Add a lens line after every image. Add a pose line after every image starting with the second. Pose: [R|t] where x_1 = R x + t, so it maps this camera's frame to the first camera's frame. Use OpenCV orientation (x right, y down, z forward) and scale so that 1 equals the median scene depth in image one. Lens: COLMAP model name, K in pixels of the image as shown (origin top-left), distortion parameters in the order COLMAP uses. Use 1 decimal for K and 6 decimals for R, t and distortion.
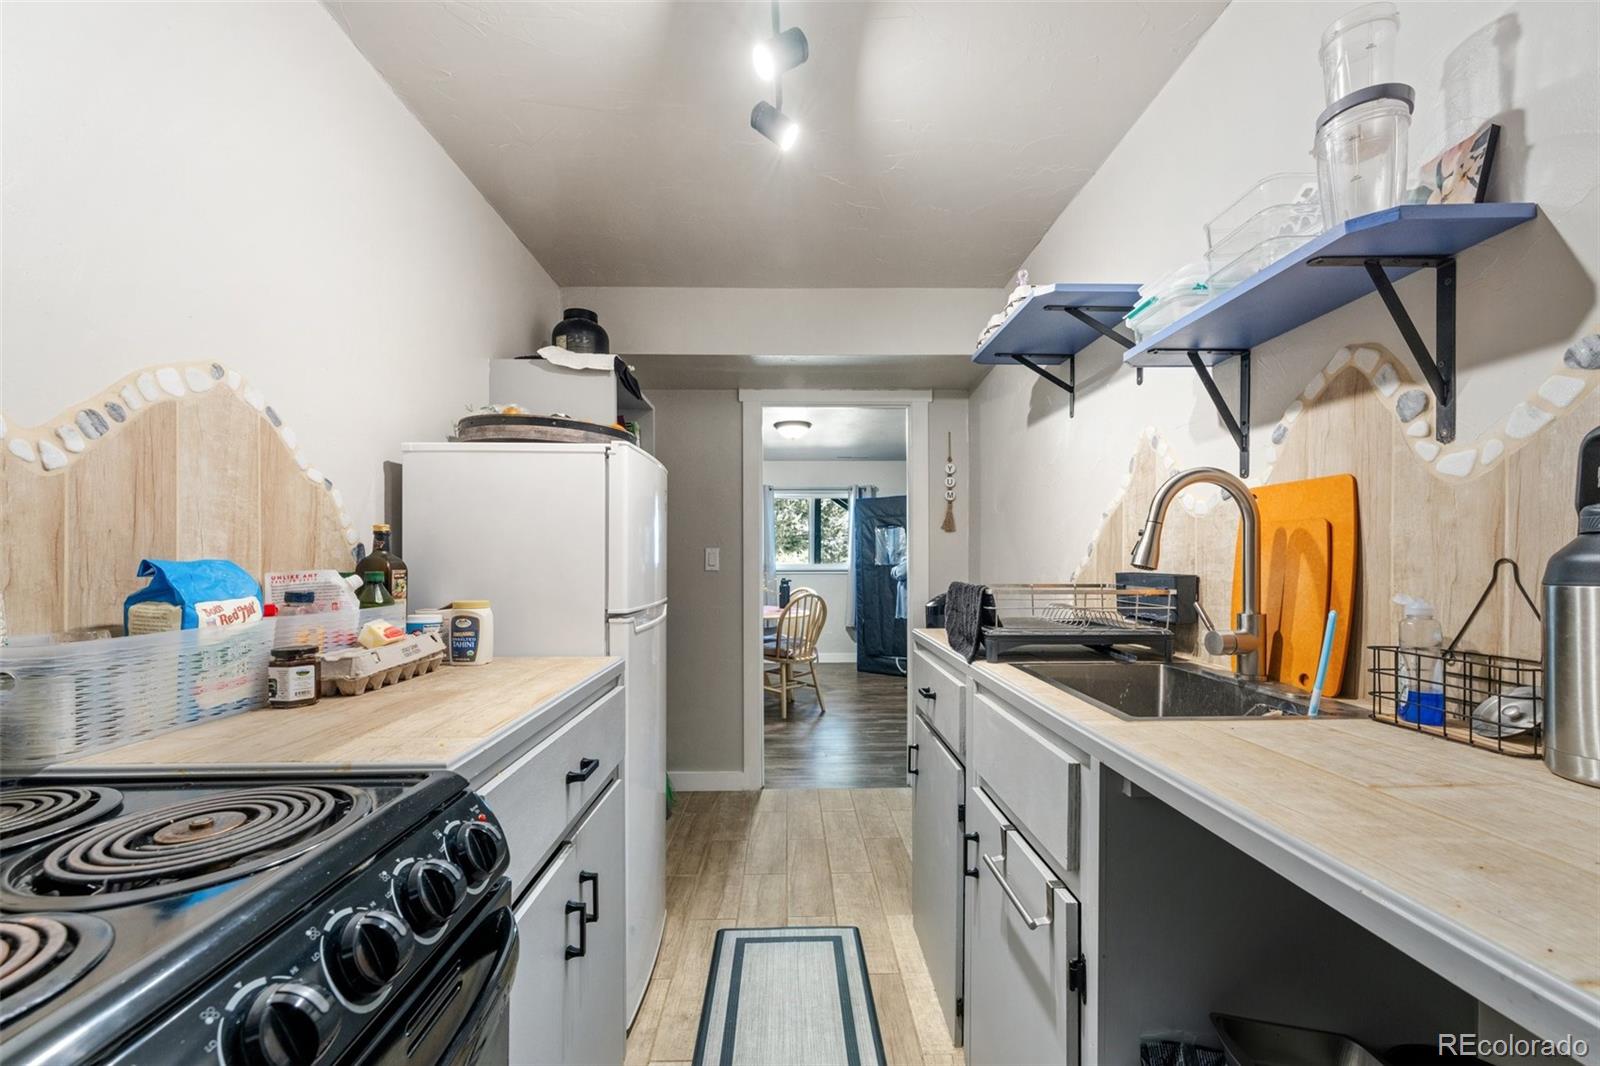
lens RADIAL K [[647.8, 0, 797.6], [0, 647.8, 560.3], [0, 0, 1]] dist [-0.002859, 0.000057]
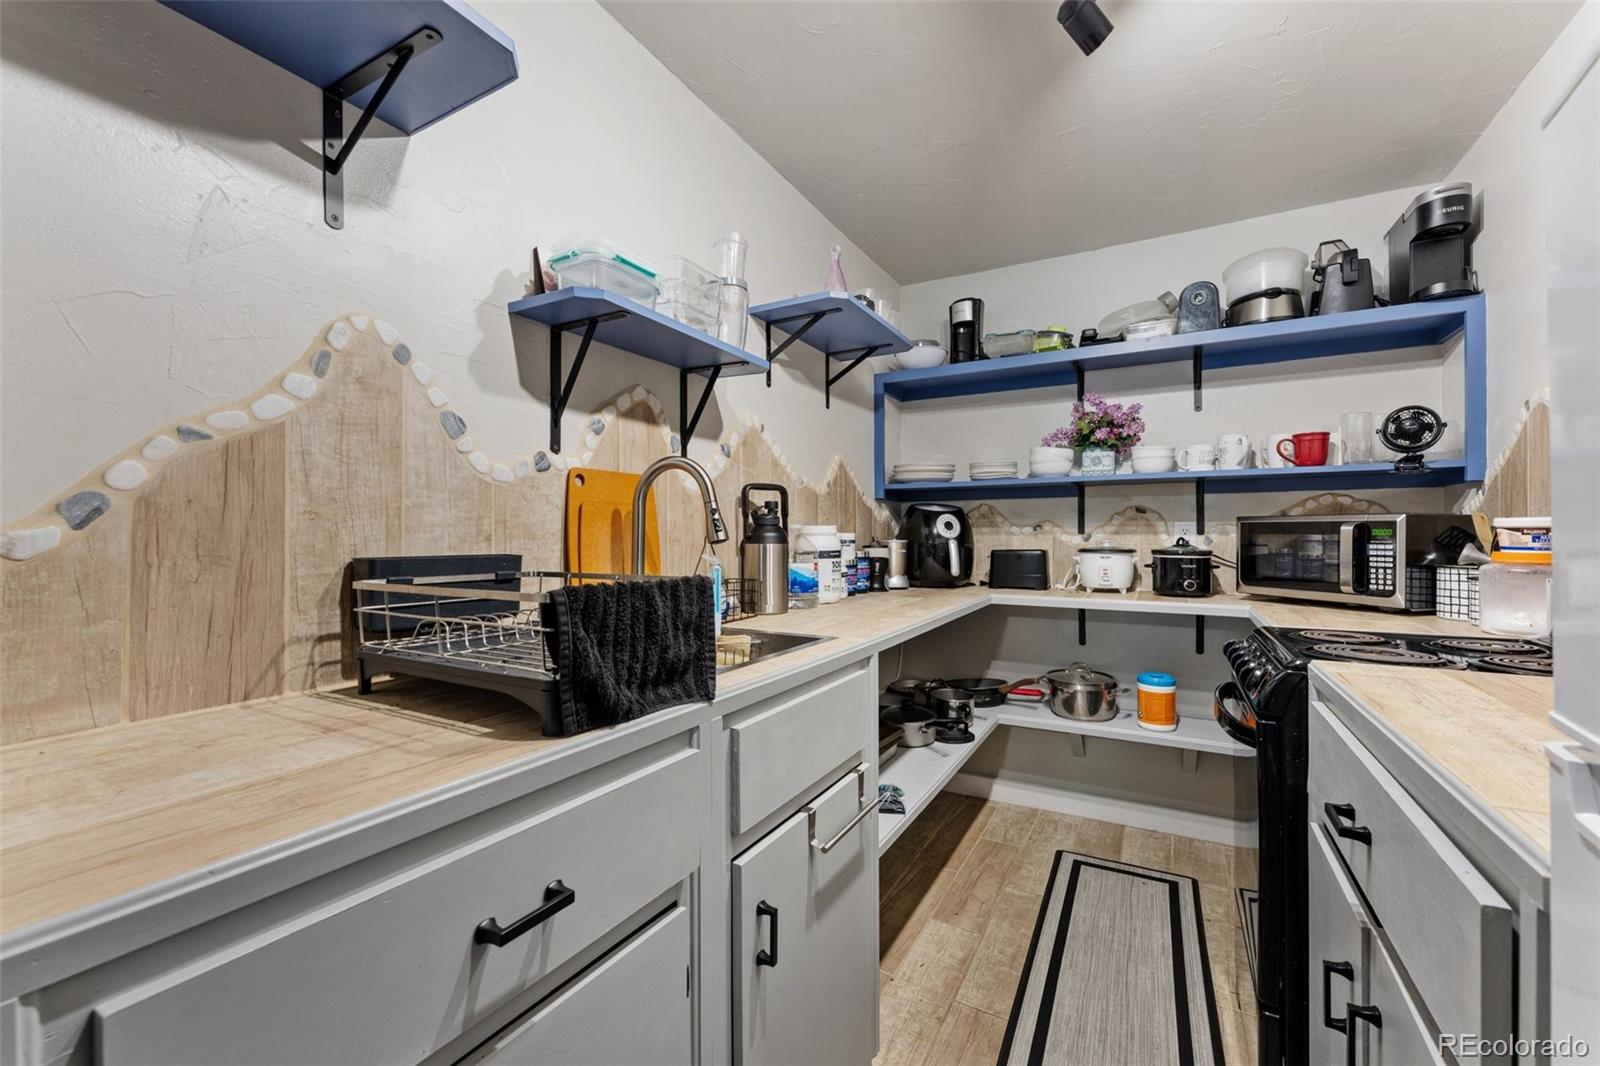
lens RADIAL K [[647.8, 0, 803.9], [0, 647.8, 533.9], [0, 0, 1]] dist [-0.002859, 0.000057]
pose [[-0.865352, 0.007673, 0.501106, -0.171400], [0.008634, 0.999963, -0.000402, 0.000324], [-0.501090, 0.003979, -0.865386, 2.040897]]
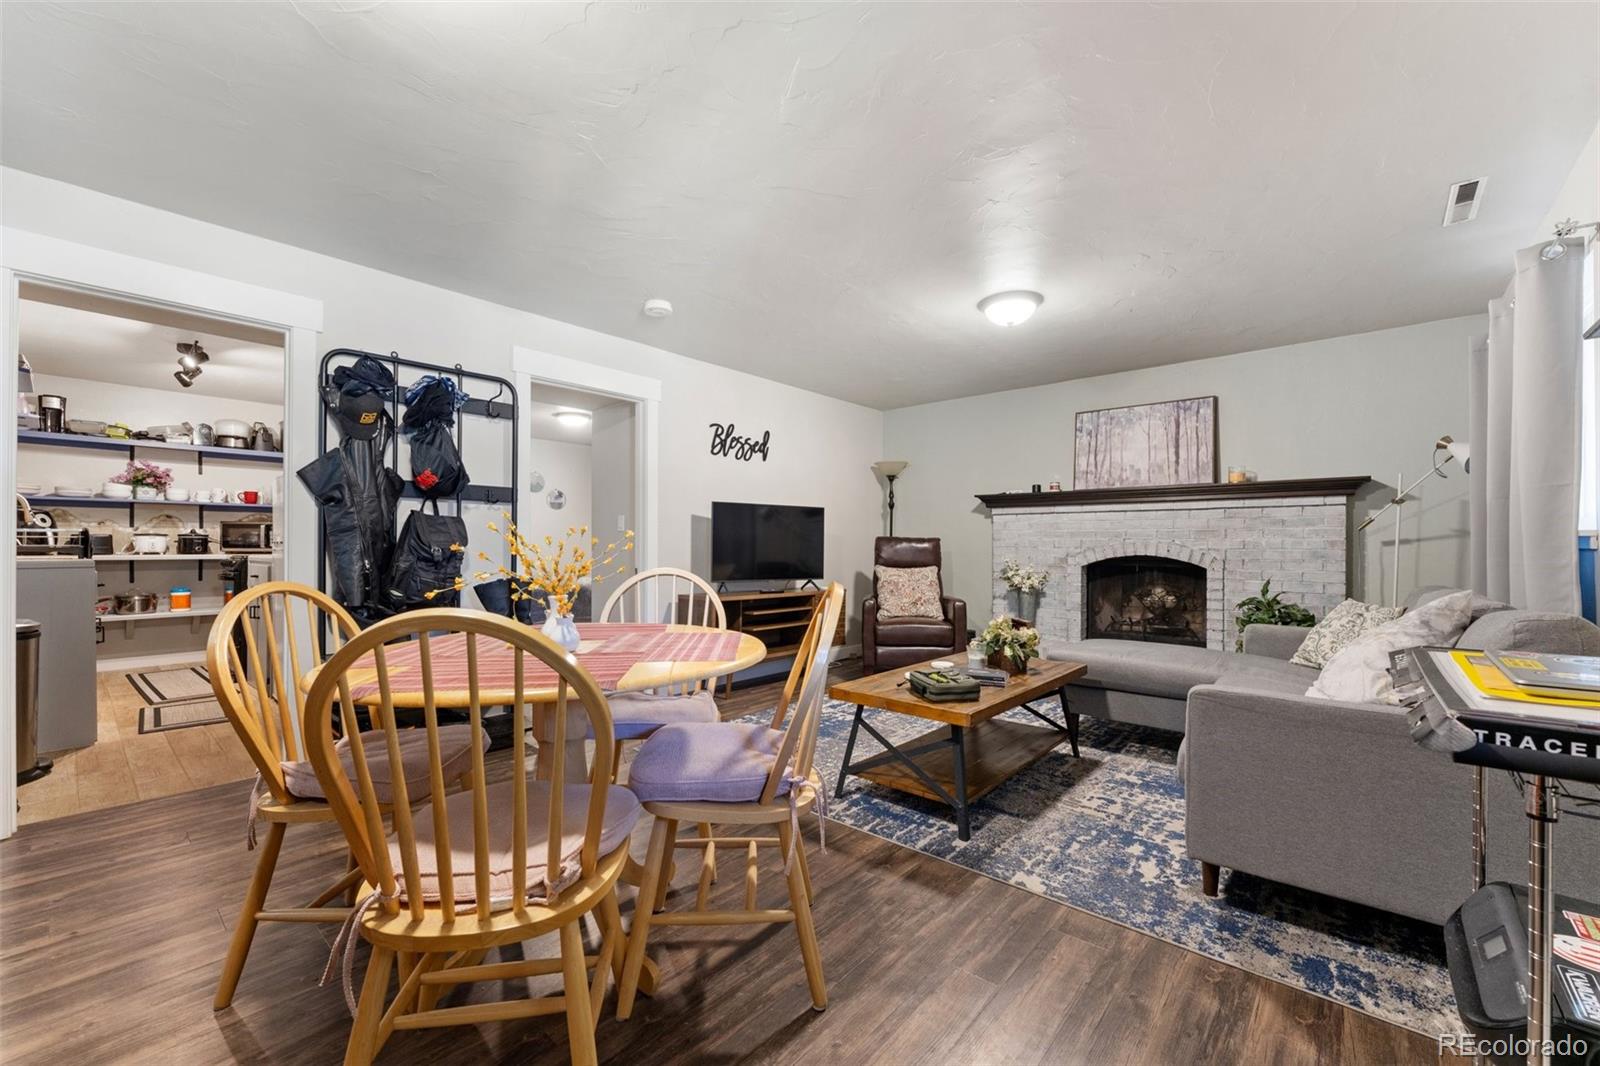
lens RADIAL K [[647.8, 0, 811.1], [0, 647.8, 546.8], [0, 0, 1]] dist [-0.002859, 0.000057]
pose [[-0.670722, 0.004546, -0.741695, 0.041291], [-0.000621, 0.999977, 0.006690, 0.052363], [0.741708, 0.004948, -0.670704, 3.938313]]
